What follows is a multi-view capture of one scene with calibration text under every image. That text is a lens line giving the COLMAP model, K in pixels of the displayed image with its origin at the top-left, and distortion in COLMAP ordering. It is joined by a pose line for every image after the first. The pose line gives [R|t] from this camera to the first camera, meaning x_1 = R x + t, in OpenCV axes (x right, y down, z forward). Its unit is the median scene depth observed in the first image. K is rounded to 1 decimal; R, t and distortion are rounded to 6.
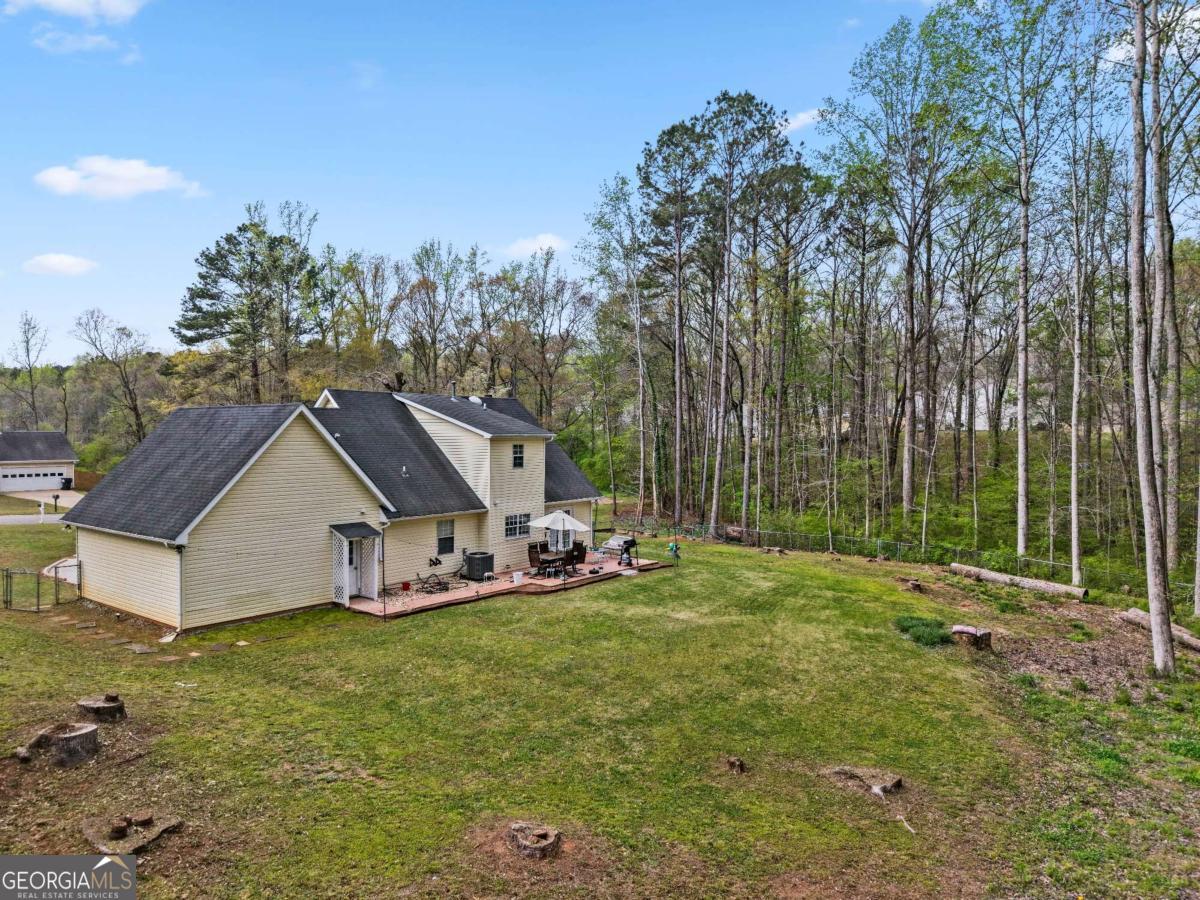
lens RADIAL K [[808.3, 0, 601.1], [0, 808.3, 444.9], [0, 0, 1]] dist [0.035234, -0.034345]
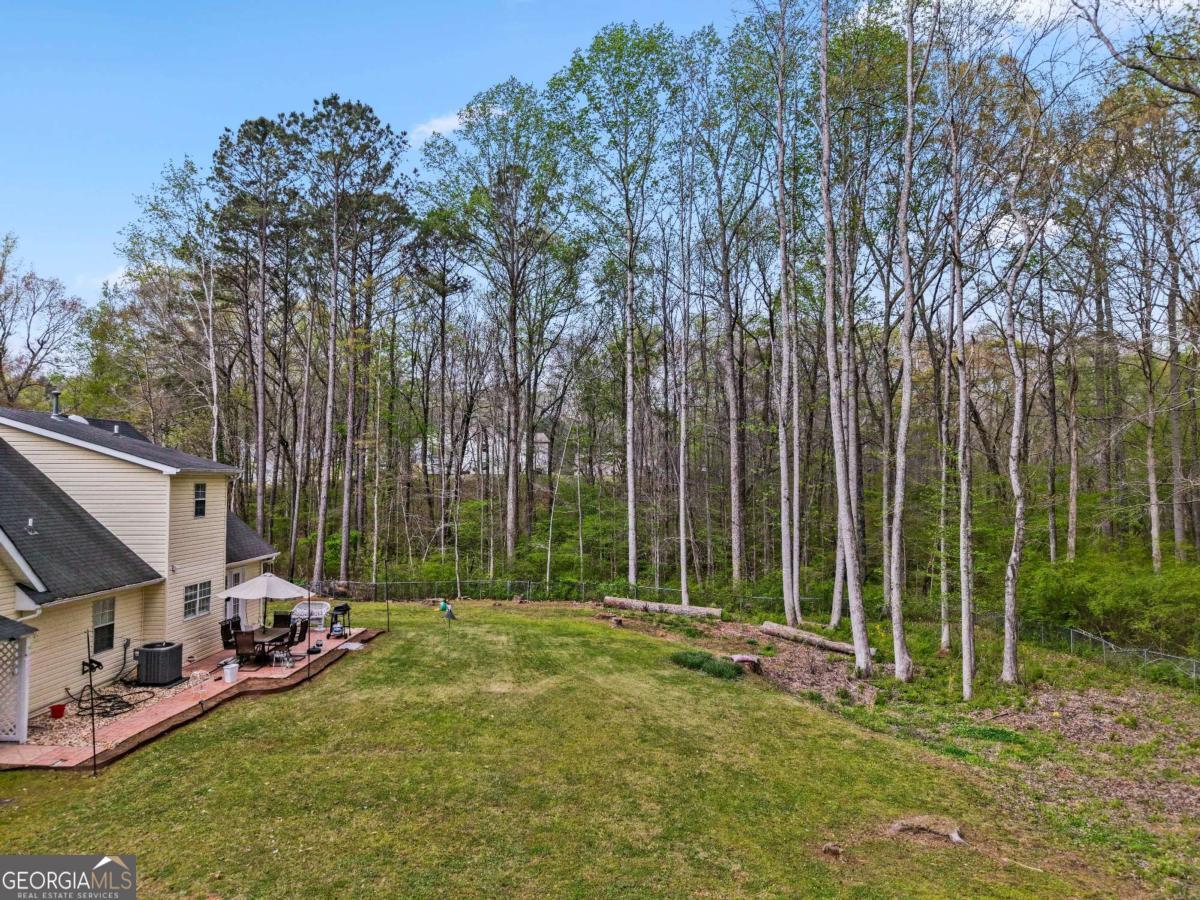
lens RADIAL K [[808.3, 0, 607.0], [0, 808.3, 440.5], [0, 0, 1]] dist [0.035234, -0.034345]
pose [[0.795408, 0.027907, 0.605432, -0.272903], [0.009510, 0.998242, -0.058507, 0.006900], [-0.606000, 0.052294, 0.793744, 0.223965]]
